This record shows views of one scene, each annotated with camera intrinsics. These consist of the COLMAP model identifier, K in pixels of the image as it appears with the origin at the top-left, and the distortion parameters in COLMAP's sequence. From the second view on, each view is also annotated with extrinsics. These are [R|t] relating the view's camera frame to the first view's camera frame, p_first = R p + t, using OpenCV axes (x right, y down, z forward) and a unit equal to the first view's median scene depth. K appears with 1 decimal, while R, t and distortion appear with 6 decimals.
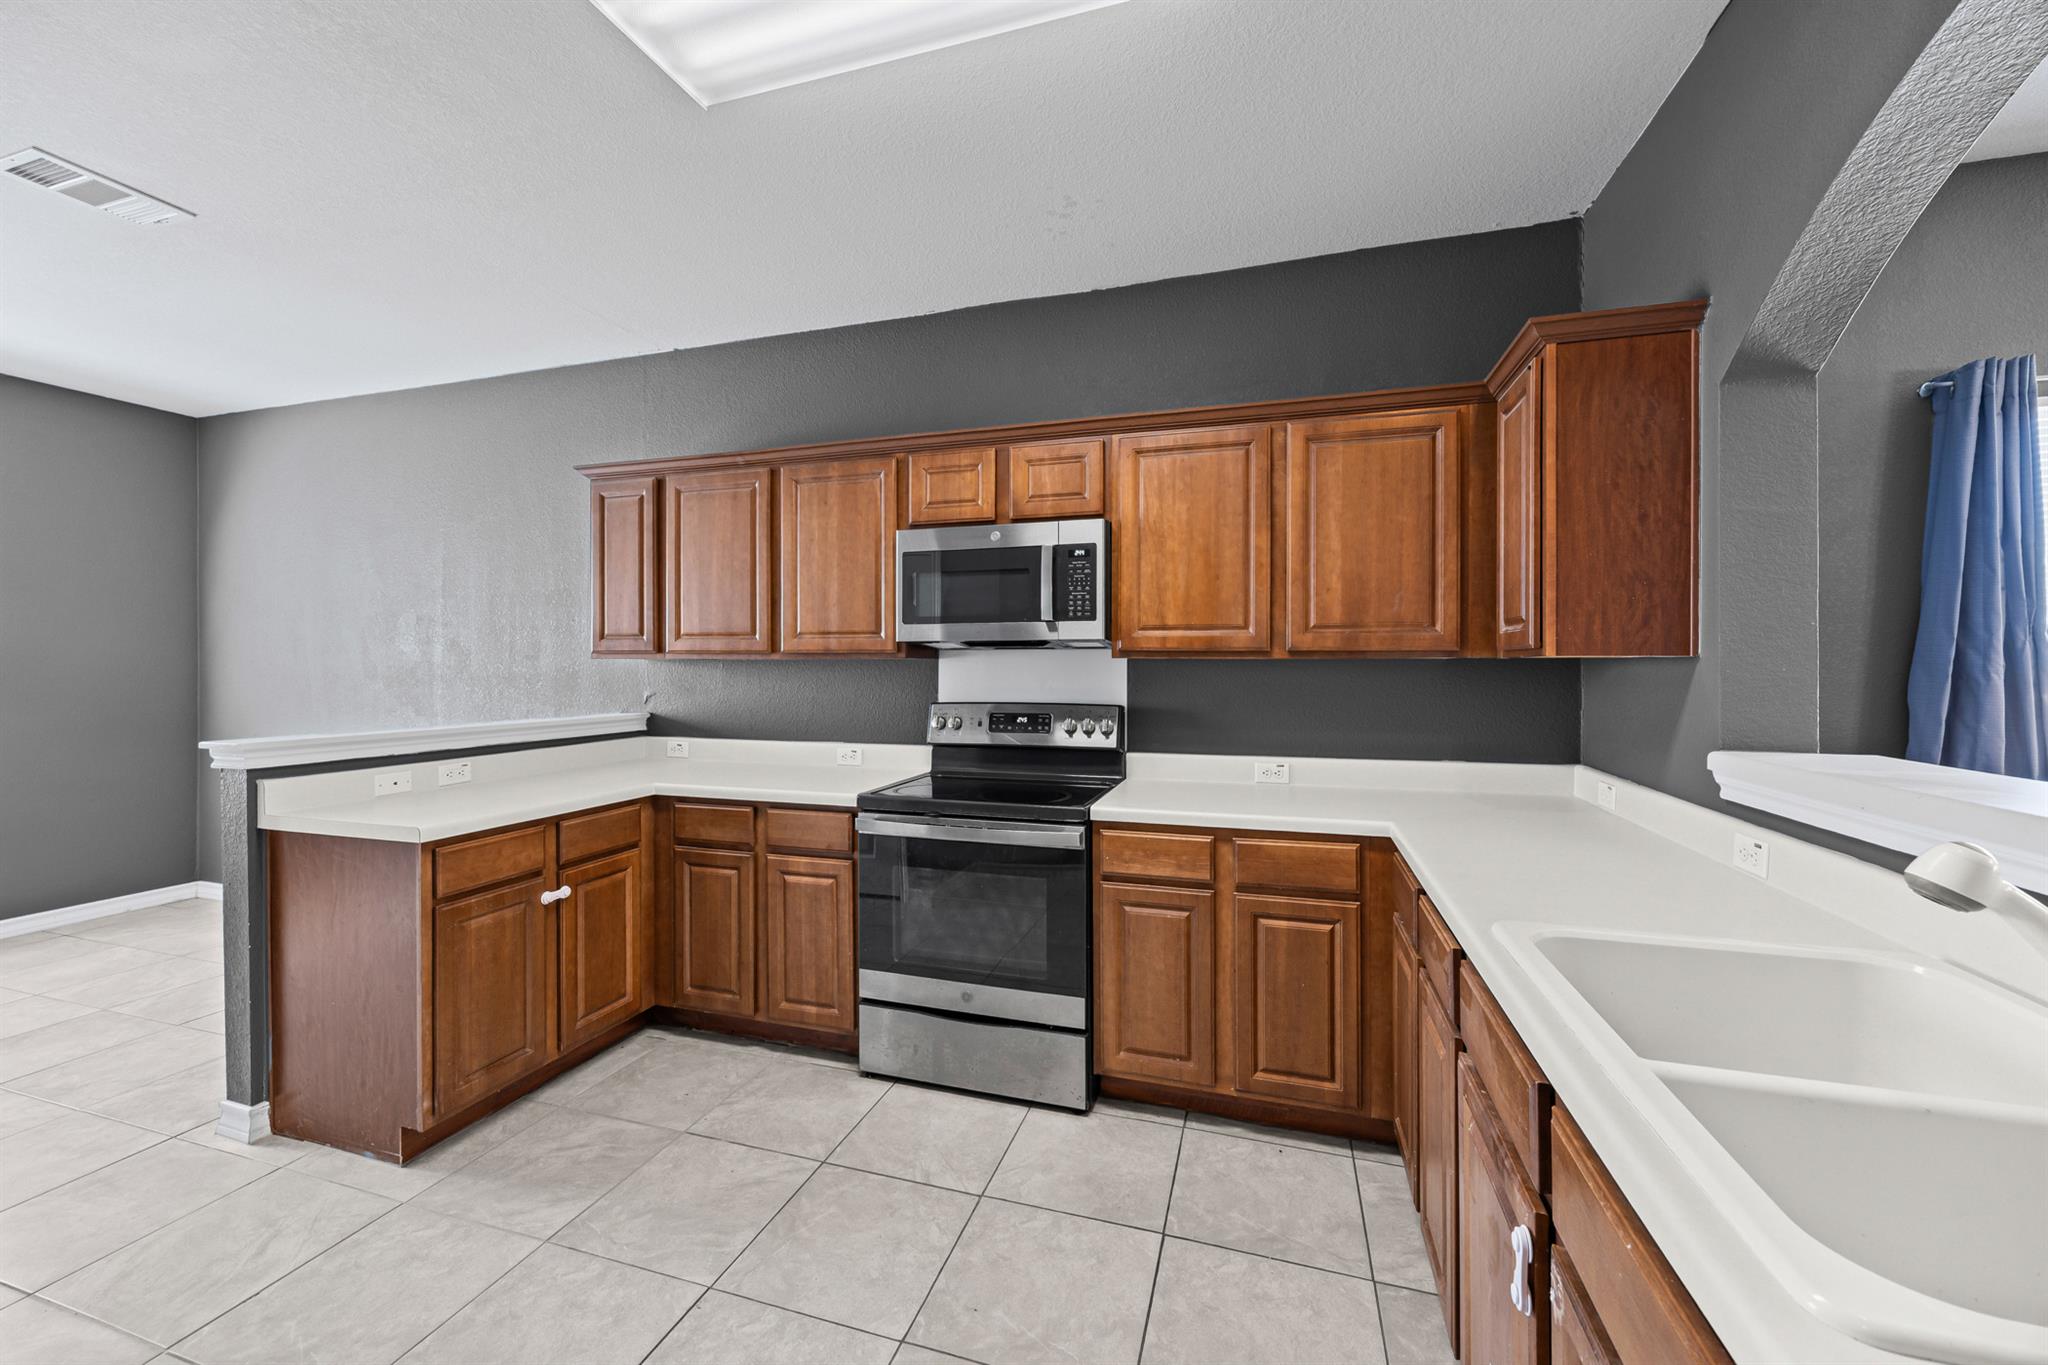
lens RADIAL K [[791.5, 0, 1020.3], [0, 791.5, 669.8], [0, 0, 1]] dist [-0.000716, -0.000481]
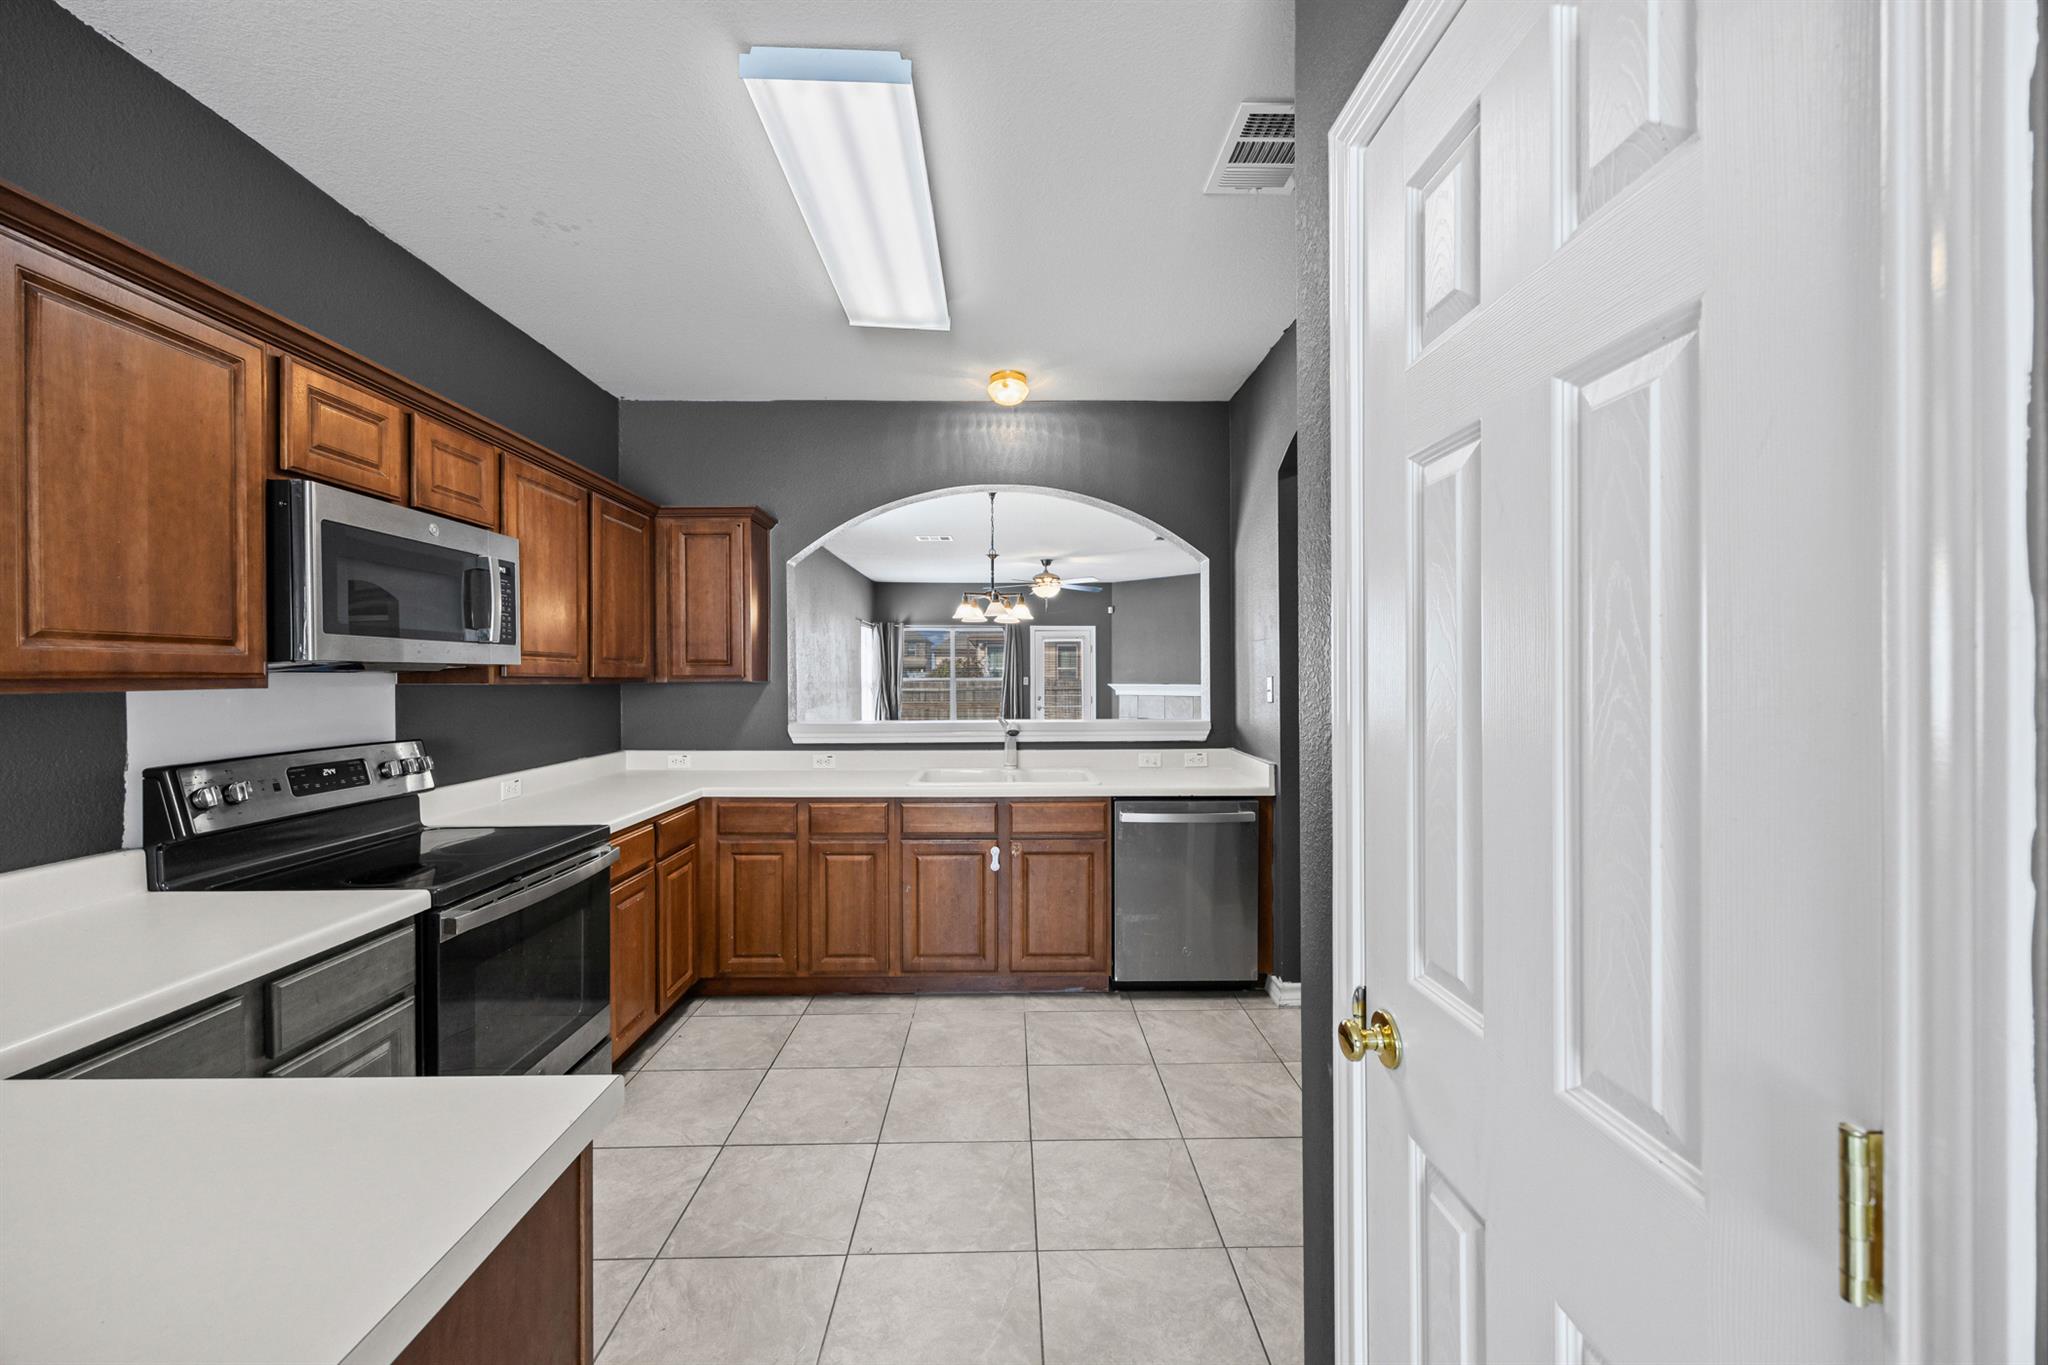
lens RADIAL K [[791.5, 0, 1019.1], [0, 791.5, 681.8], [0, 0, 1]] dist [-0.000716, -0.000481]
pose [[-0.315931, -0.006146, 0.948762, -1.017079], [0.010421, 0.999896, 0.009947, -0.021986], [-0.948725, 0.013029, -0.315834, 0.744252]]
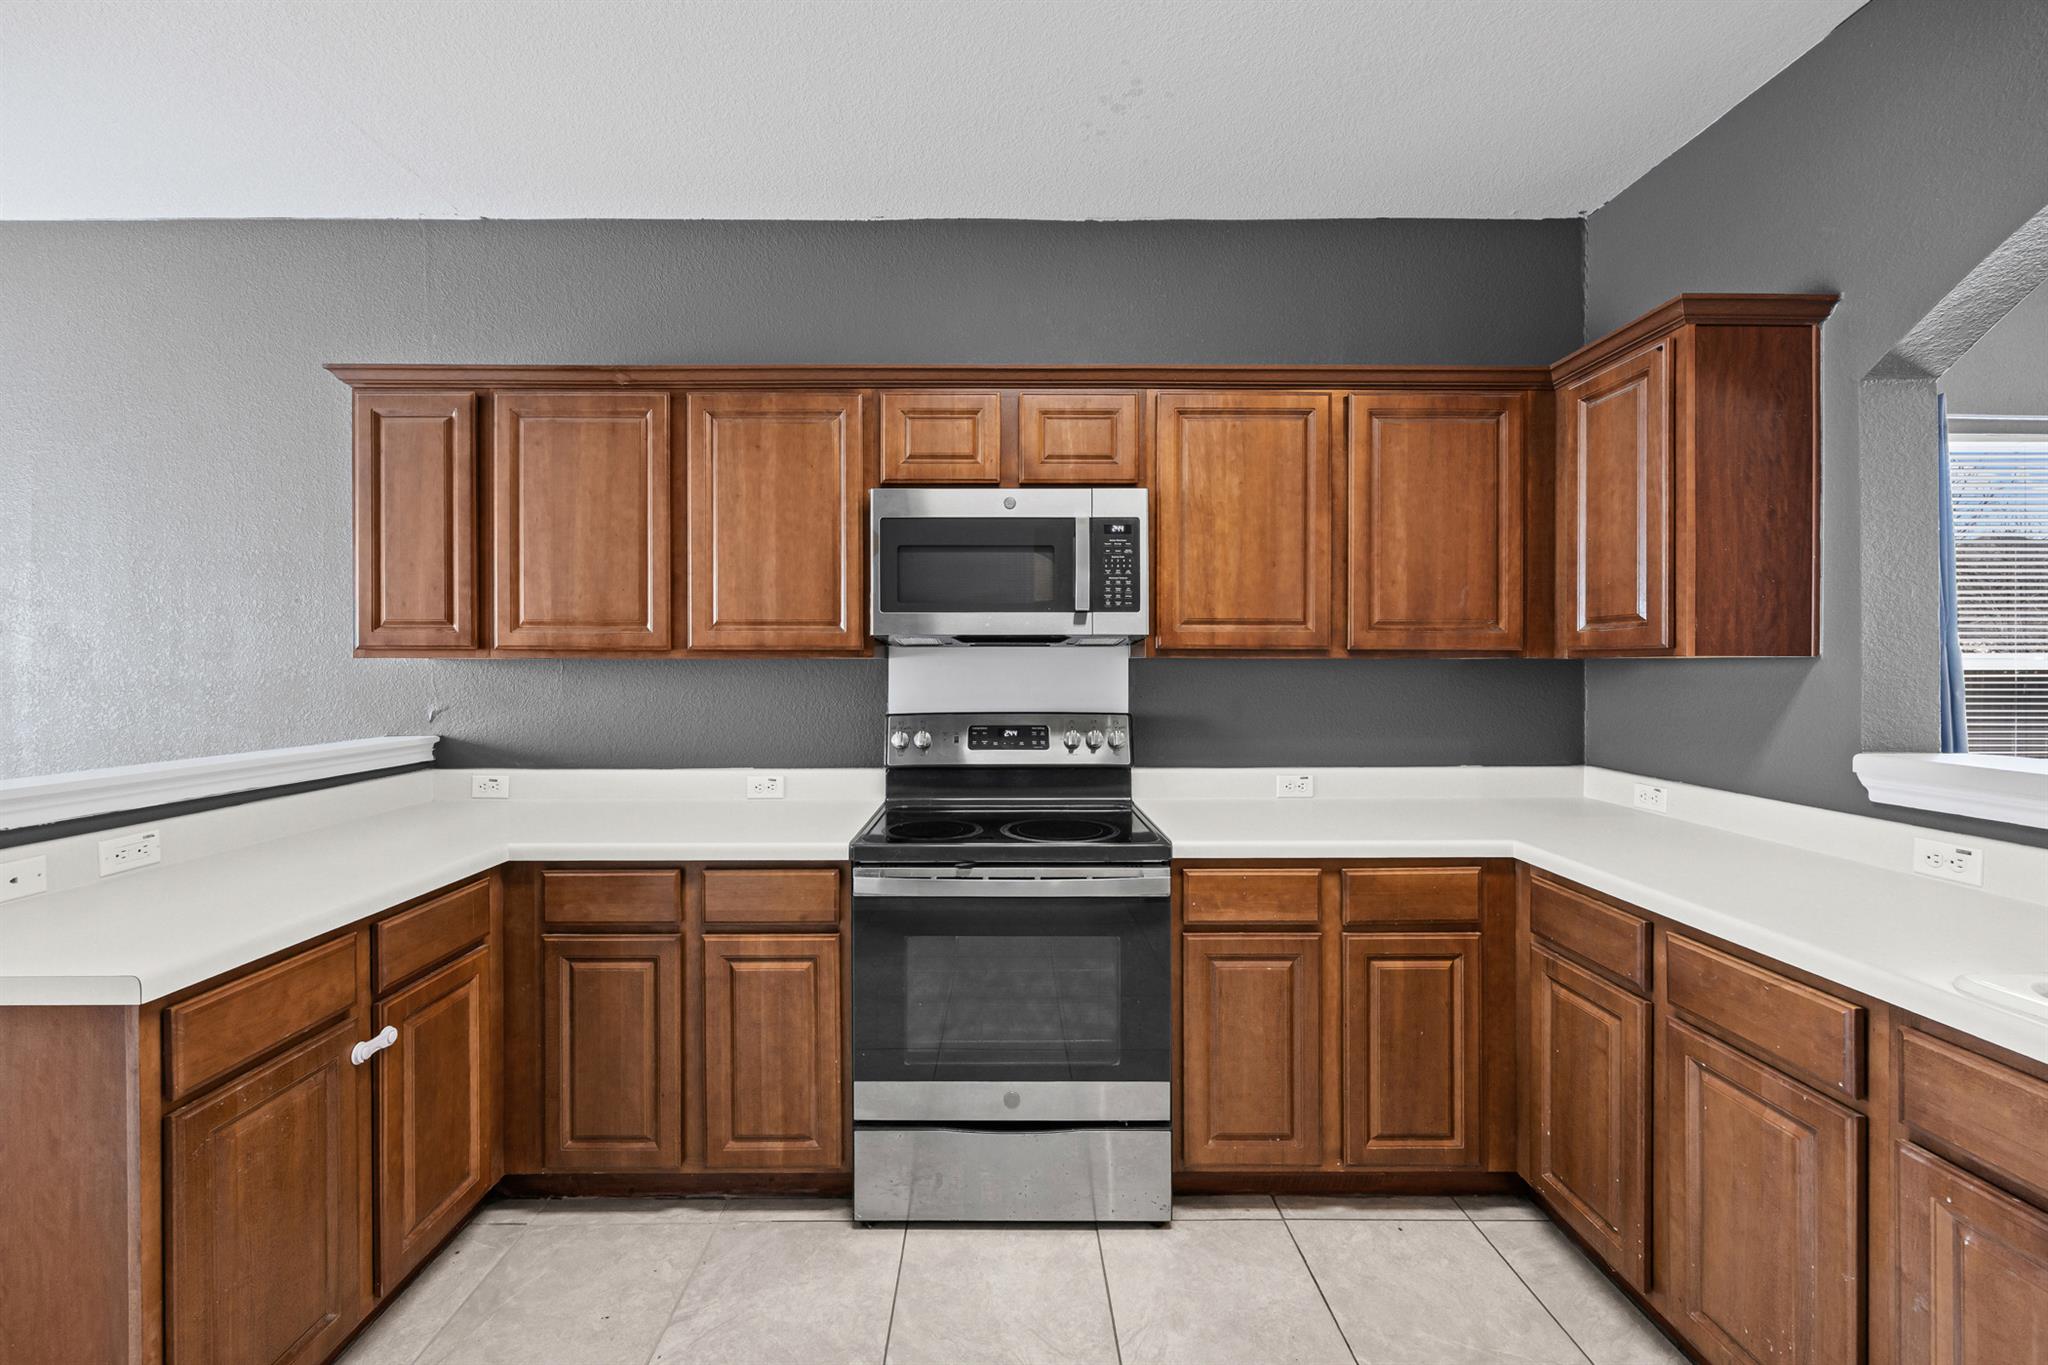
lens RADIAL K [[791.5, 0, 973.6], [0, 791.5, 669.4], [0, 0, 1]] dist [-0.000716, -0.000481]
pose [[0.953134, -0.002698, 0.302535, -0.324946], [0.002921, 0.999996, -0.000287, -0.002839], [-0.302533, 0.001157, 0.953138, 0.275059]]
